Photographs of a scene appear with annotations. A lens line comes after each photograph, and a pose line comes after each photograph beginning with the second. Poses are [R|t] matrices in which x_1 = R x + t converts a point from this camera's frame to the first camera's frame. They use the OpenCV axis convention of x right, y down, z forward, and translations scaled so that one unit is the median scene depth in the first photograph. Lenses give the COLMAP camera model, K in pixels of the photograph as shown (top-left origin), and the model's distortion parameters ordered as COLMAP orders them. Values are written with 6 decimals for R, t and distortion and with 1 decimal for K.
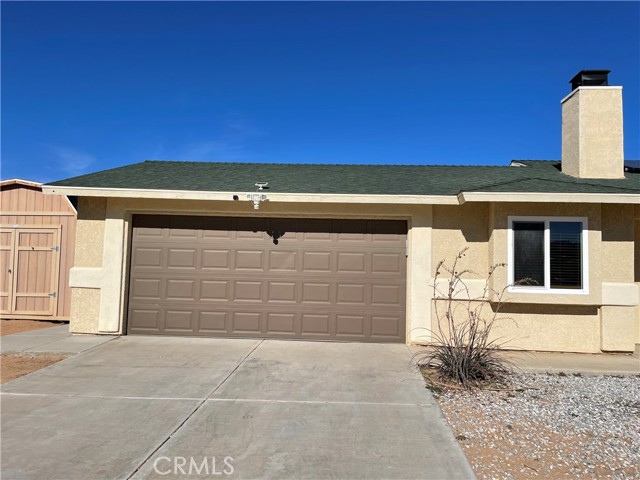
lens RADIAL K [[469.6, 0, 320.9], [0, 469.6, 243.9], [0, 0, 1]] dist [0.102419, -0.140524]
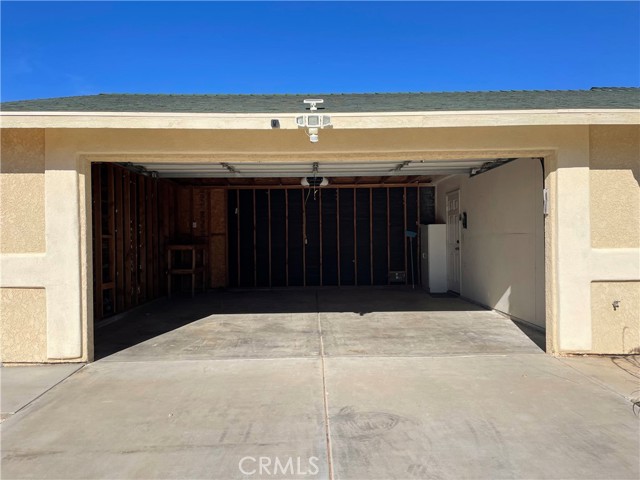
lens RADIAL K [[469.6, 0, 320.9], [0, 469.6, 243.9], [0, 0, 1]] dist [0.102419, -0.140524]
pose [[0.995851, -0.040772, 0.081359, -0.123840], [0.035143, 0.996966, 0.069458, 0.007172], [-0.083944, -0.066311, 0.994262, 0.285332]]
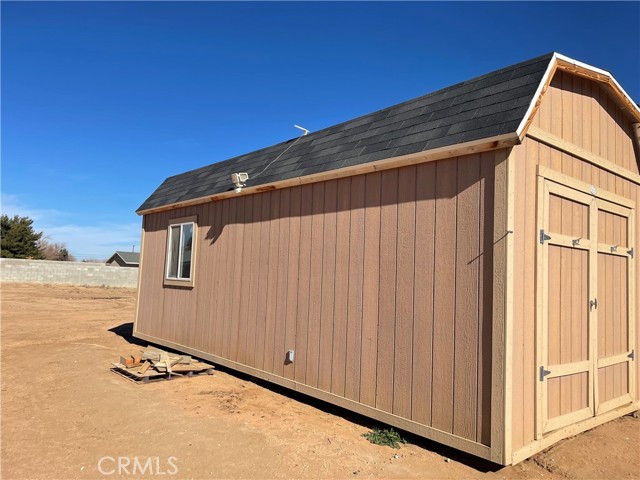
lens RADIAL K [[469.6, 0, 320.9], [0, 469.6, 243.9], [0, 0, 1]] dist [0.102419, -0.140524]
pose [[0.718310, 0.067890, 0.692403, -1.090575], [-0.067229, 0.997343, -0.028045, 0.033863], [-0.692468, -0.026404, 0.720966, 0.883610]]
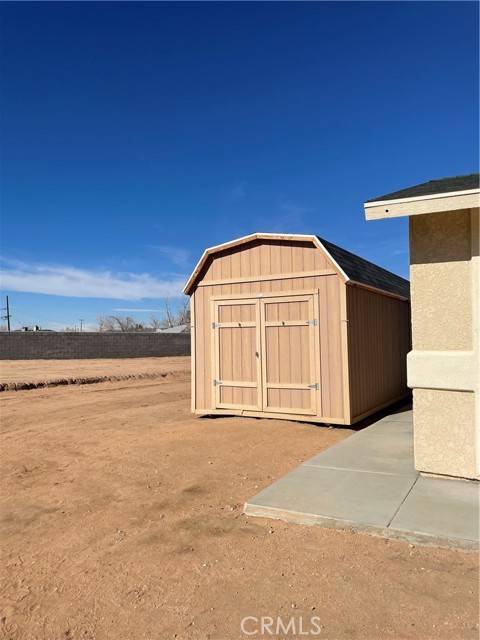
lens RADIAL K [[469.6, 0, 240.0], [0, 469.6, 320.0], [0, 0, 1]] dist [0.102419, -0.140524]
pose [[0.893781, -0.050123, -0.445694, -0.340031], [0.054086, 0.998529, -0.003832, 0.003548], [0.445230, -0.020681, 0.895177, 0.319591]]
